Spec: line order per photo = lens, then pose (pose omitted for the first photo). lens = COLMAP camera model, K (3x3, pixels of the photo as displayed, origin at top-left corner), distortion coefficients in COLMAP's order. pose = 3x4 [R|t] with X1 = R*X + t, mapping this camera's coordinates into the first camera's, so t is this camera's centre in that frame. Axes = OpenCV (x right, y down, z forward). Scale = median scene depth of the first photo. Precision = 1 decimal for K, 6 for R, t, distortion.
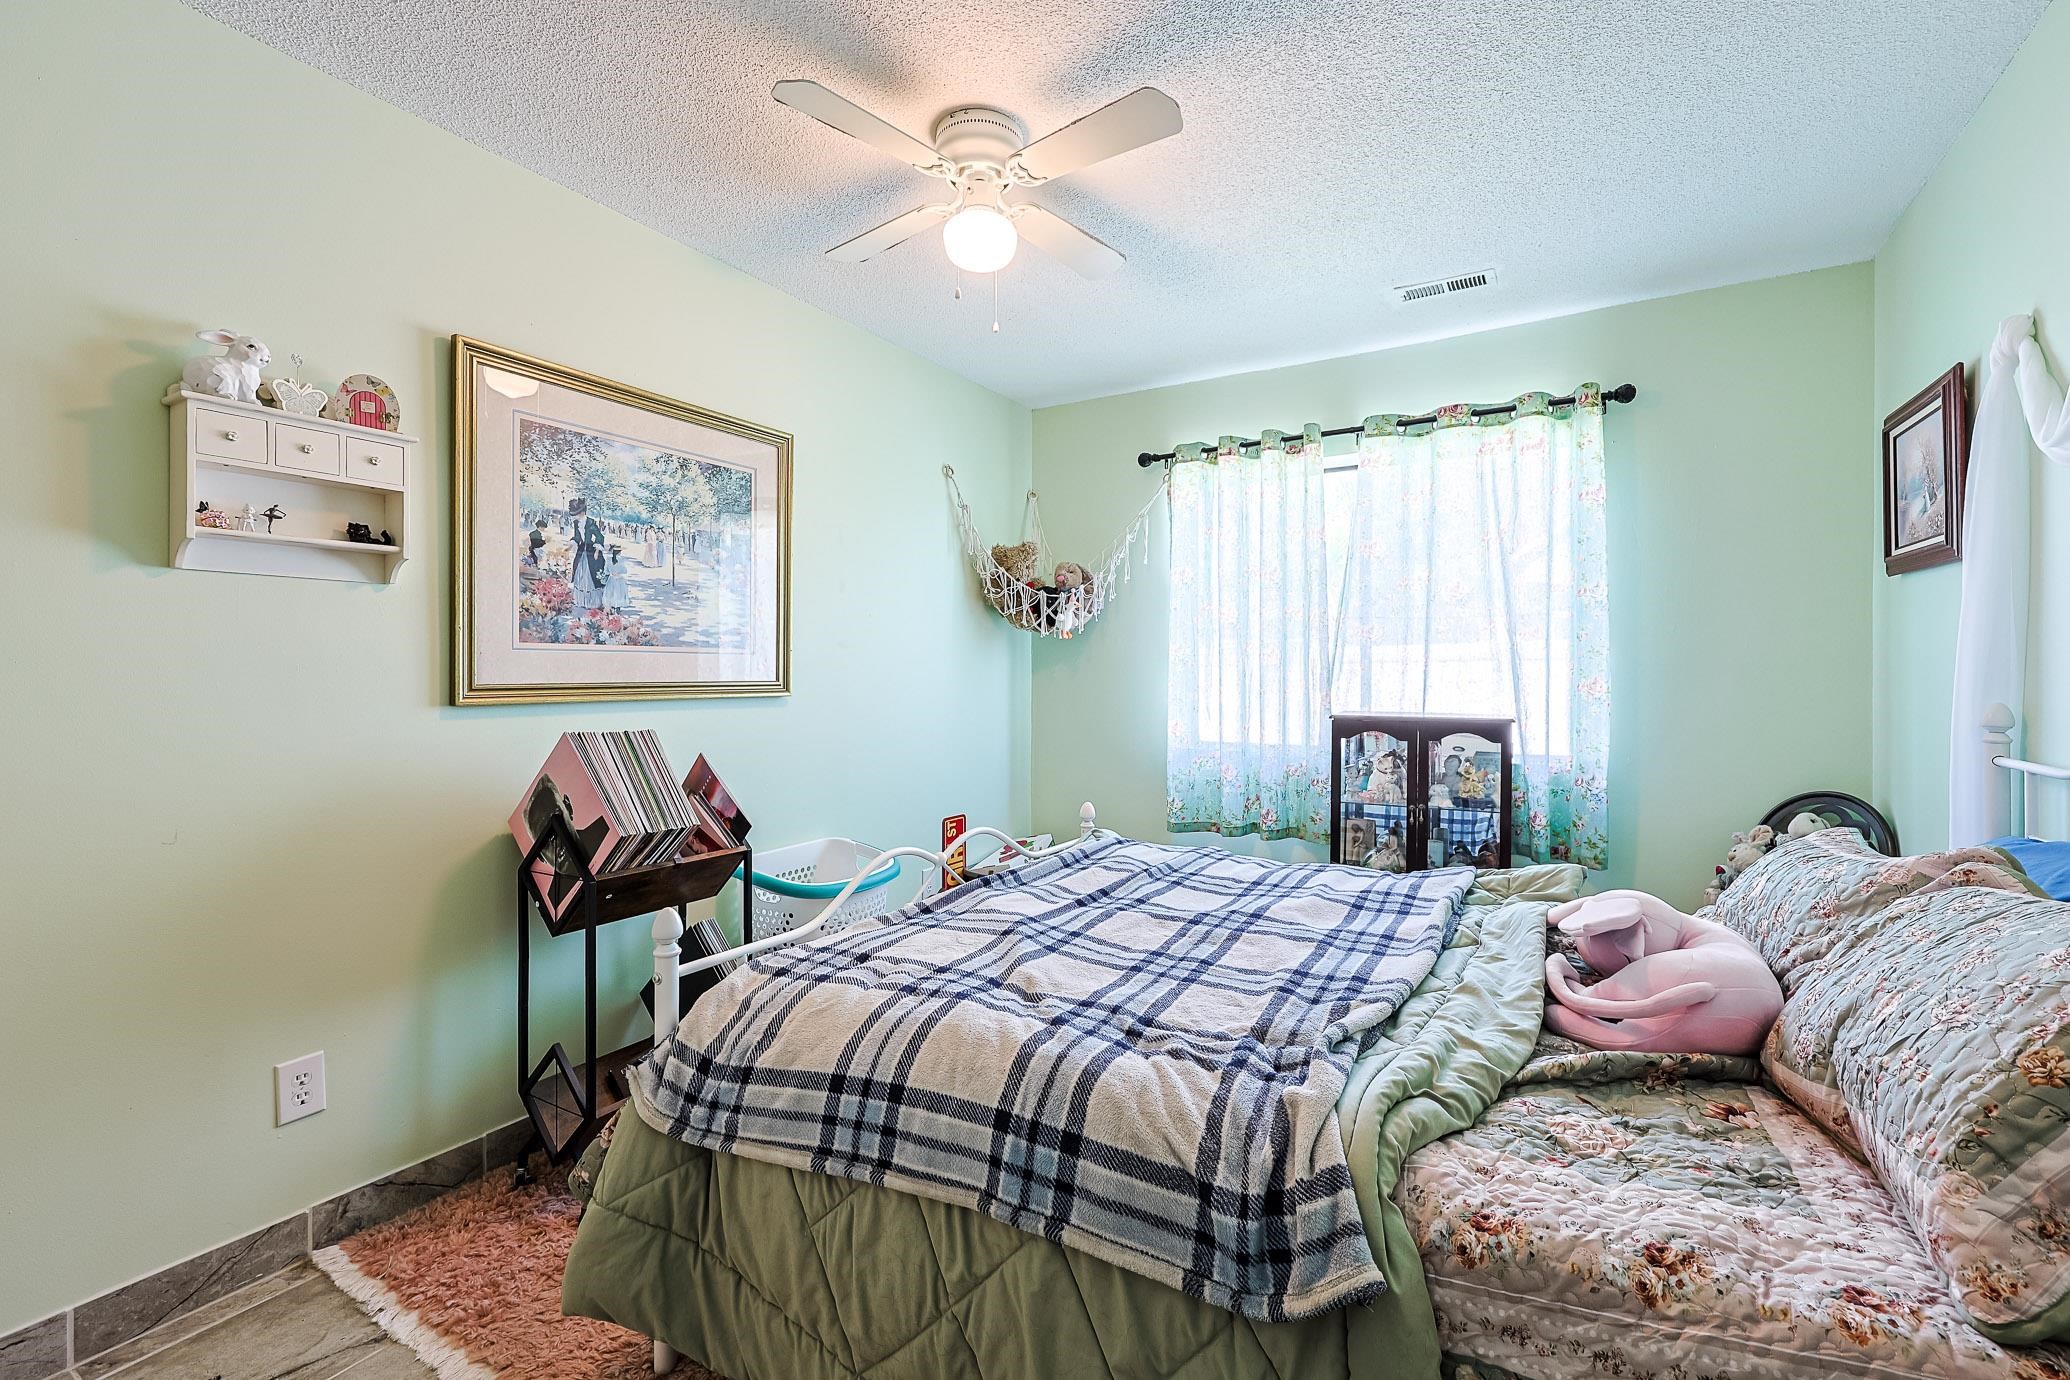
lens RADIAL K [[881.1, 0, 1033.6], [0, 881.1, 669.5], [0, 0, 1]] dist [-0.001549, -0.000764]
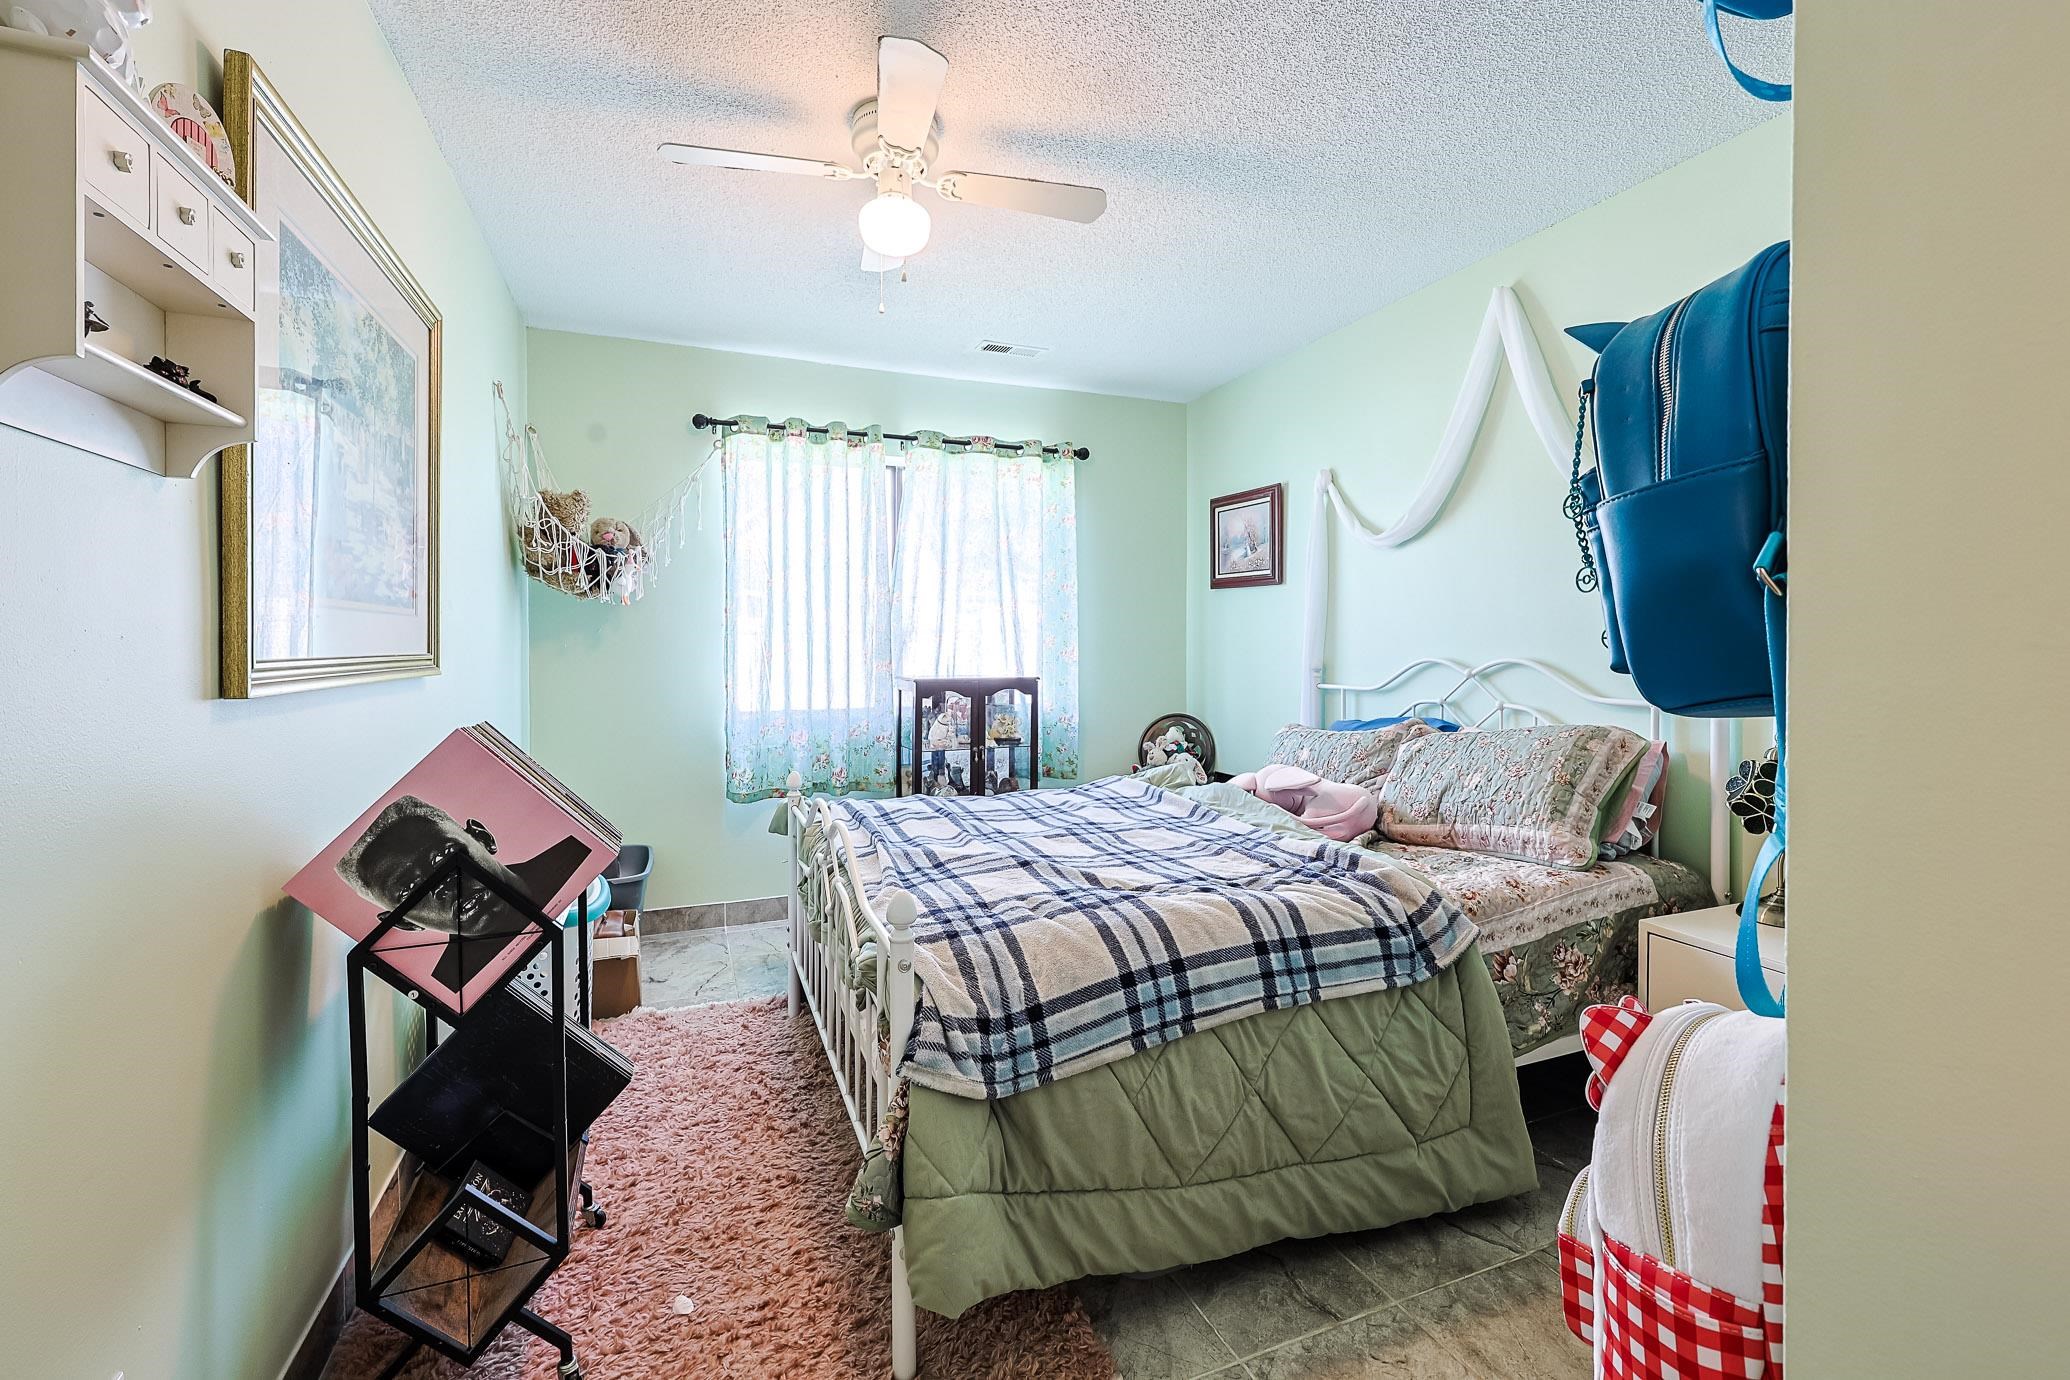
lens RADIAL K [[881.1, 0, 1045.5], [0, 881.1, 659.1], [0, 0, 1]] dist [-0.001549, -0.000764]
pose [[0.603030, -0.013537, 0.797604, -0.547172], [-0.000594, 0.999848, 0.017419, 0.004191], [-0.797718, -0.010978, 0.602930, 0.161268]]
